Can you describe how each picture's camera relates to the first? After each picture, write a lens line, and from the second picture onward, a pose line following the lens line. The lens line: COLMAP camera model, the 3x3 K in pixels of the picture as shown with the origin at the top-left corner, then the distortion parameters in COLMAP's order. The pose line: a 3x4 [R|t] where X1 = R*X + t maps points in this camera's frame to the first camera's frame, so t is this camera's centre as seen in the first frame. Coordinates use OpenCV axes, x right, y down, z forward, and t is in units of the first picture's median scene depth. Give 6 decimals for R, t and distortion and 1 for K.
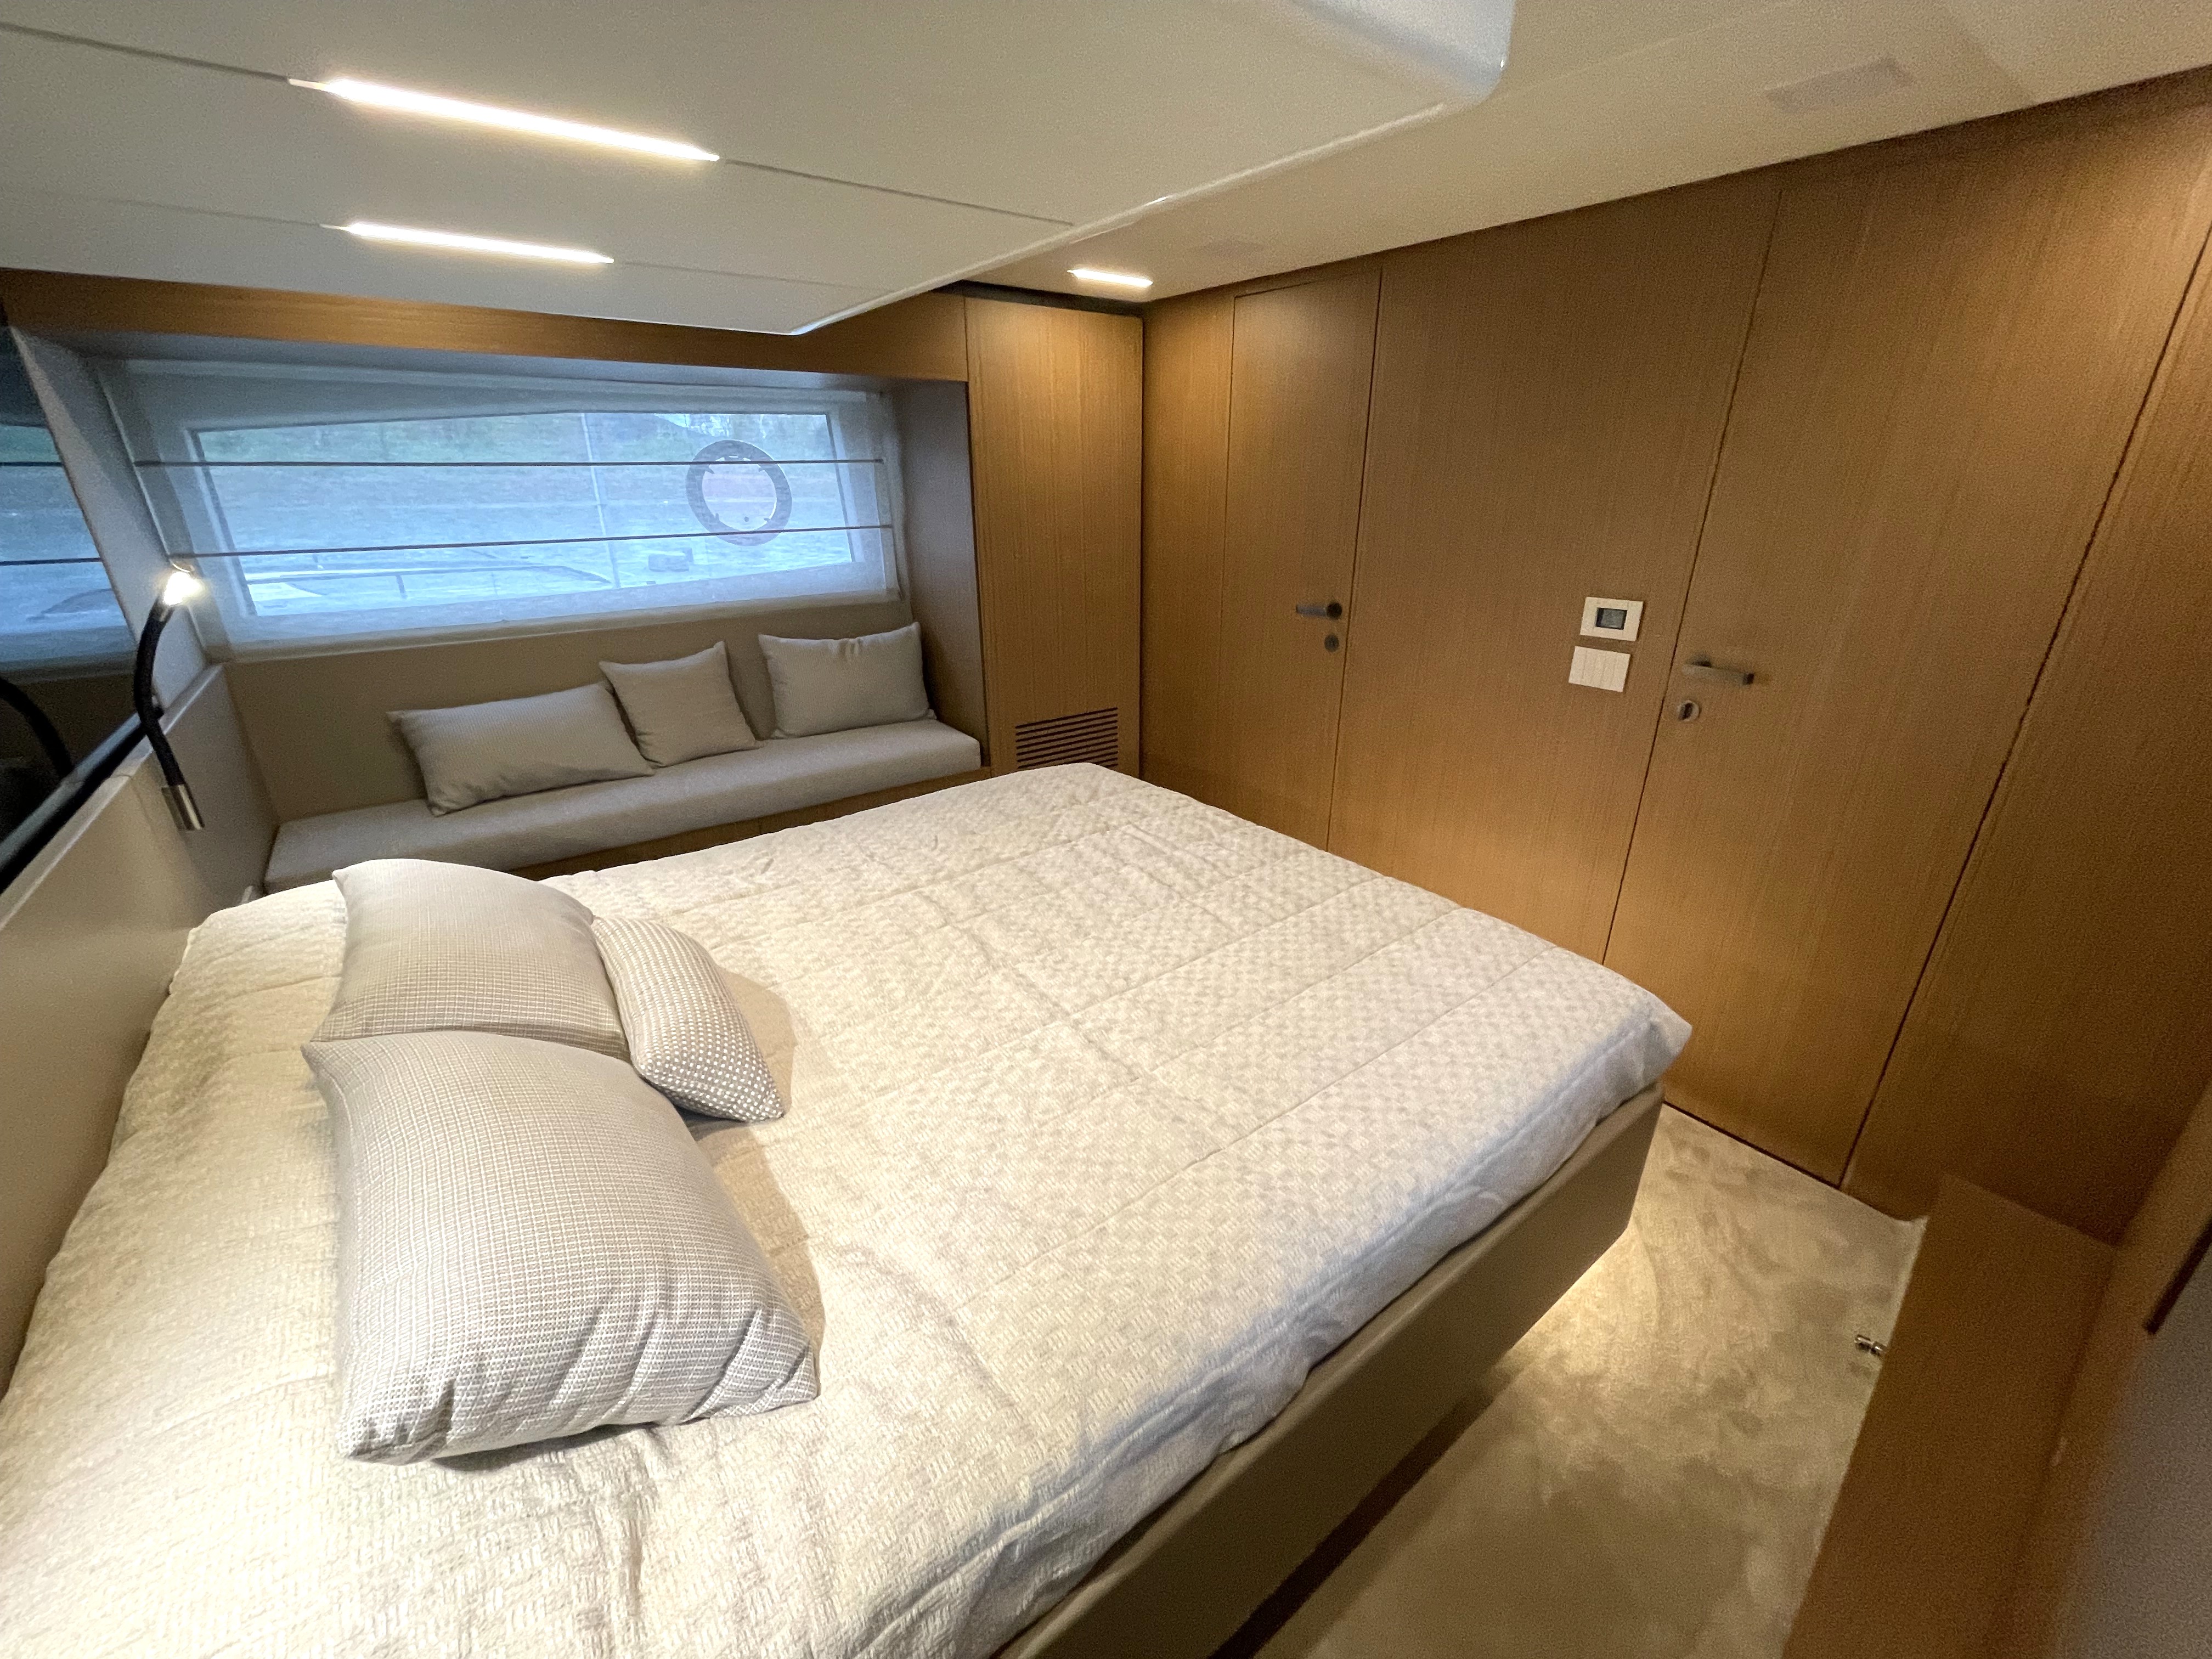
lens RADIAL K [[890.0, 0, 1112.2], [0, 890.0, 831.8], [0, 0, 1]] dist [-0.007334, 0.002175]
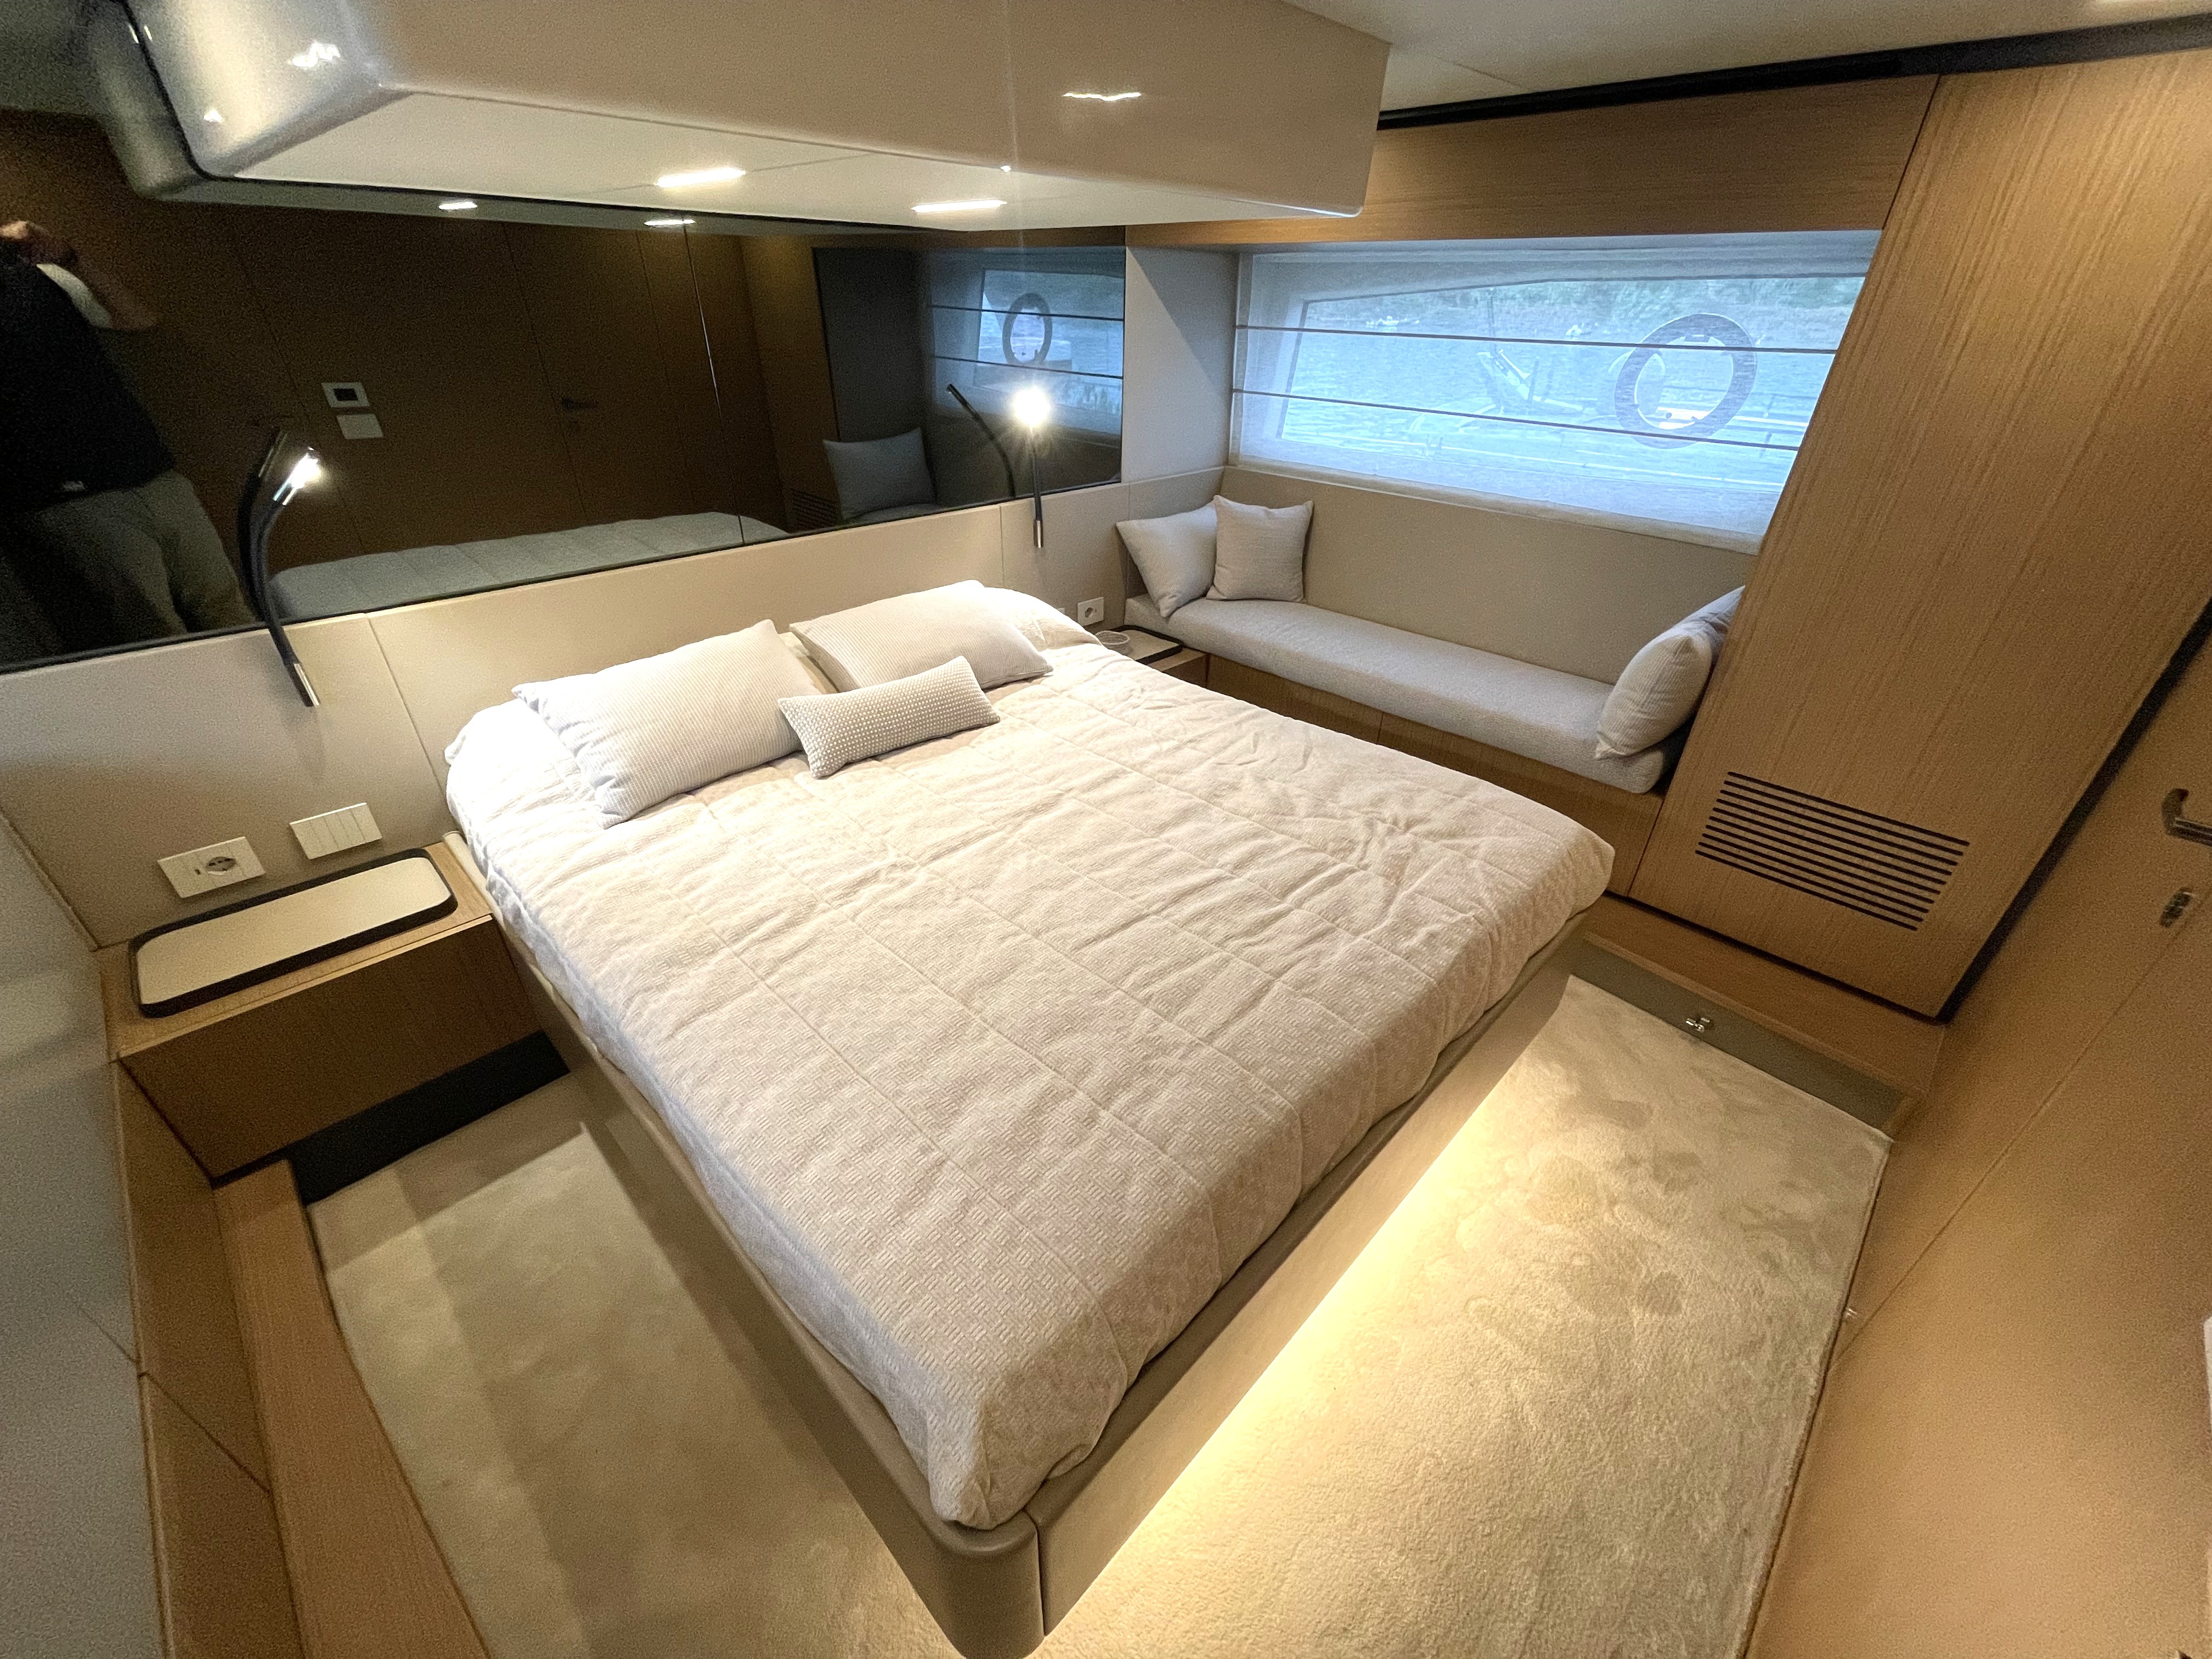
lens RADIAL K [[890.0, 0, 1114.2], [0, 890.0, 825.9], [0, 0, 1]] dist [-0.007334, 0.002175]
pose [[0.134661, 0.515817, -0.846049, 0.541886], [-0.386731, 0.813471, 0.434401, -0.253538], [0.912308, 0.268697, 0.309025, 0.474896]]
